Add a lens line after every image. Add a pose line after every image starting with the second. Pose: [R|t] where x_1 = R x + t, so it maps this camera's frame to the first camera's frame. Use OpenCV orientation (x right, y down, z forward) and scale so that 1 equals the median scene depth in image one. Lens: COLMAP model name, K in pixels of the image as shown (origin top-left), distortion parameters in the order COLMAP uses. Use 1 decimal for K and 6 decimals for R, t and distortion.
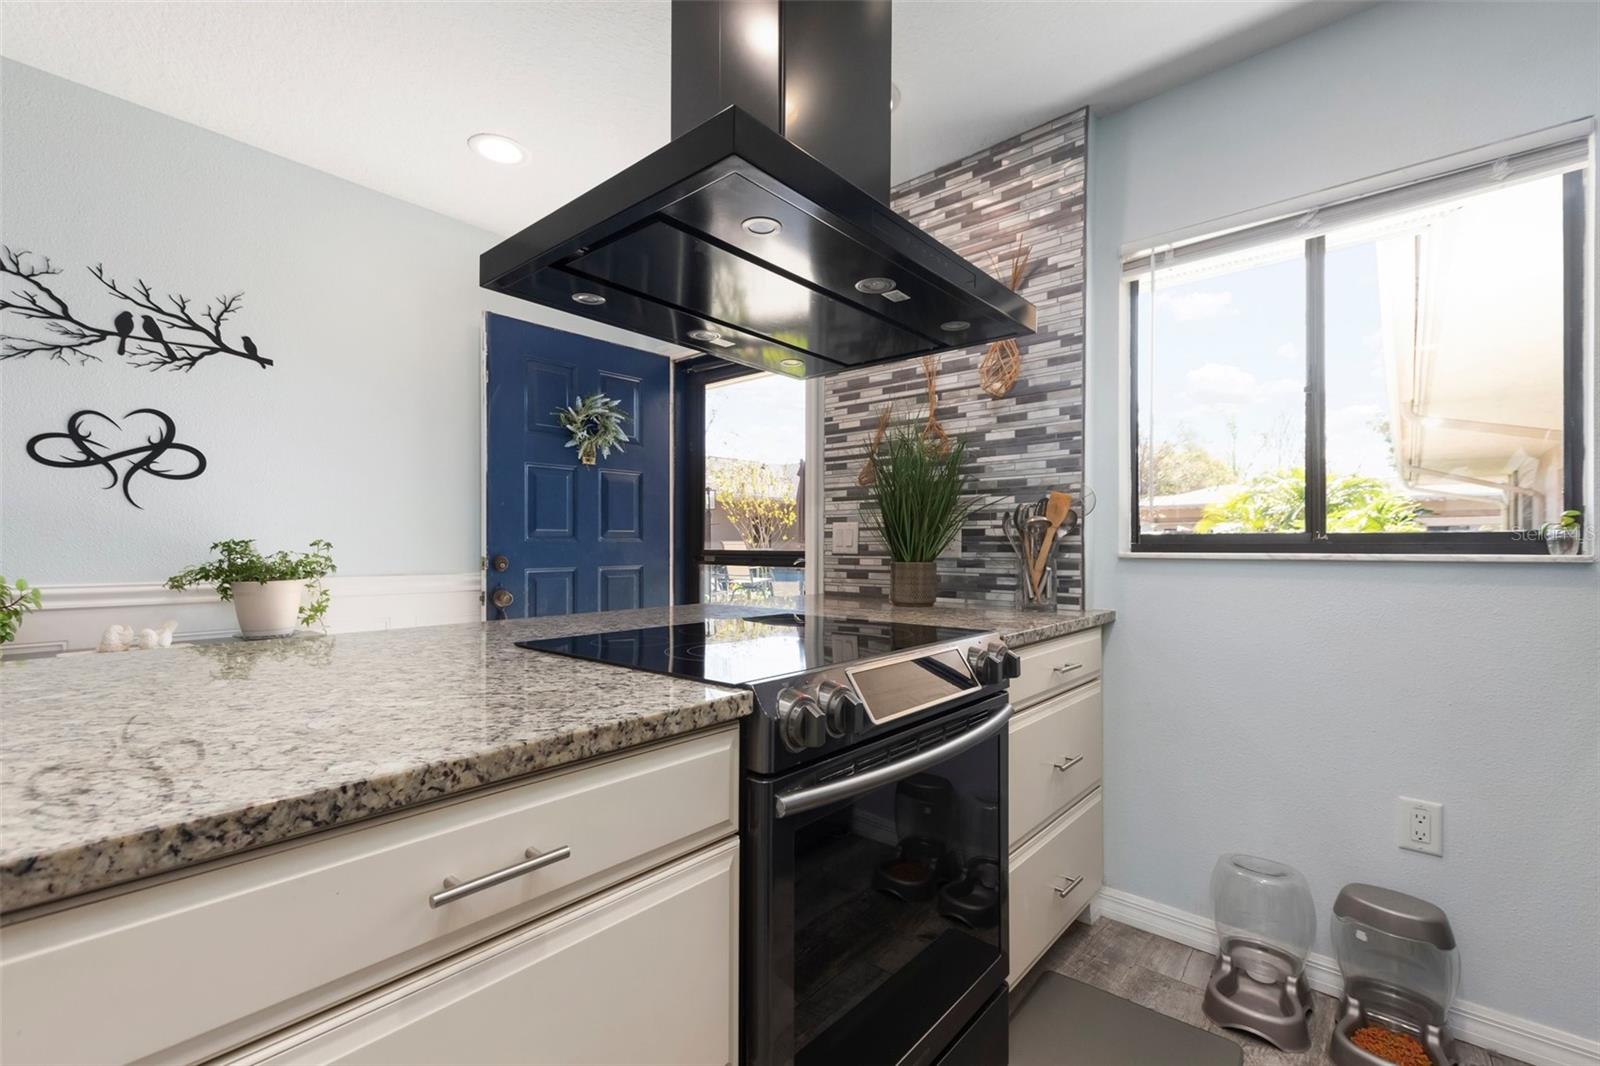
lens RADIAL K [[694.0, 0, 797.1], [0, 694.0, 544.8], [0, 0, 1]] dist [0.015720, -0.005627]
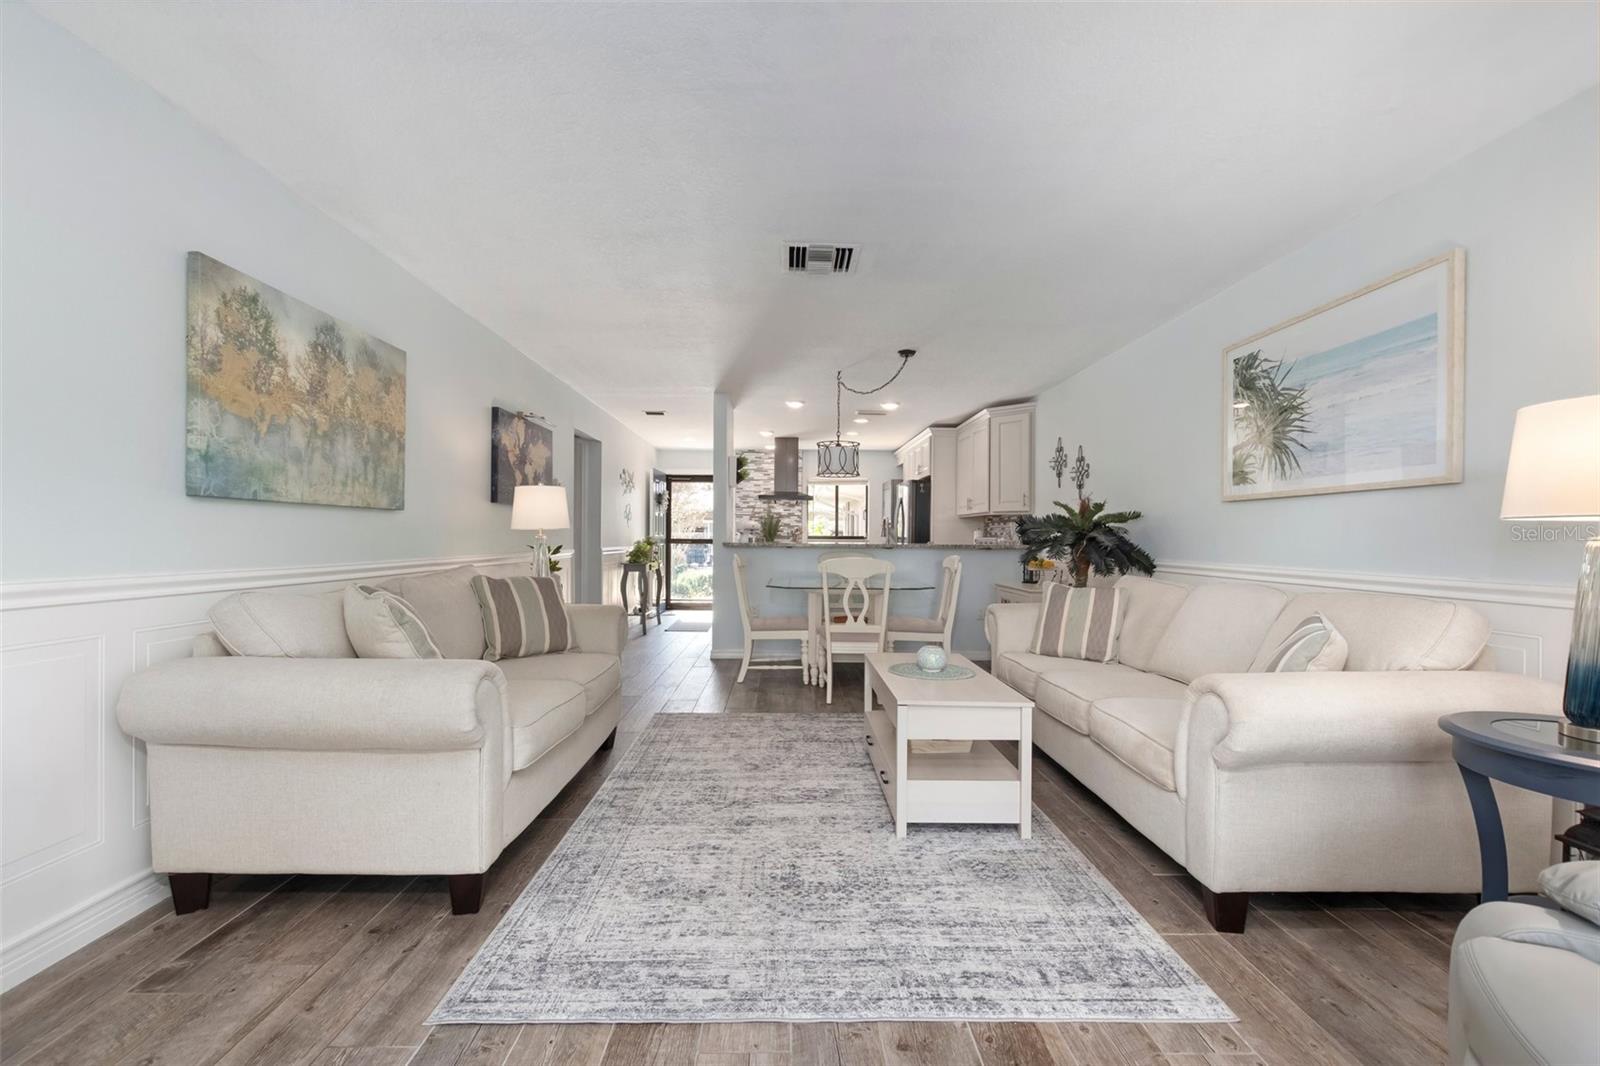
lens RADIAL K [[694.0, 0, 797.3], [0, 694.0, 537.8], [0, 0, 1]] dist [0.015720, -0.005627]
pose [[0.737868, 0.000383, 0.674945, -2.945364], [-0.005006, 0.999975, 0.004905, -0.024225], [-0.674927, -0.006998, 0.737851, -2.624501]]
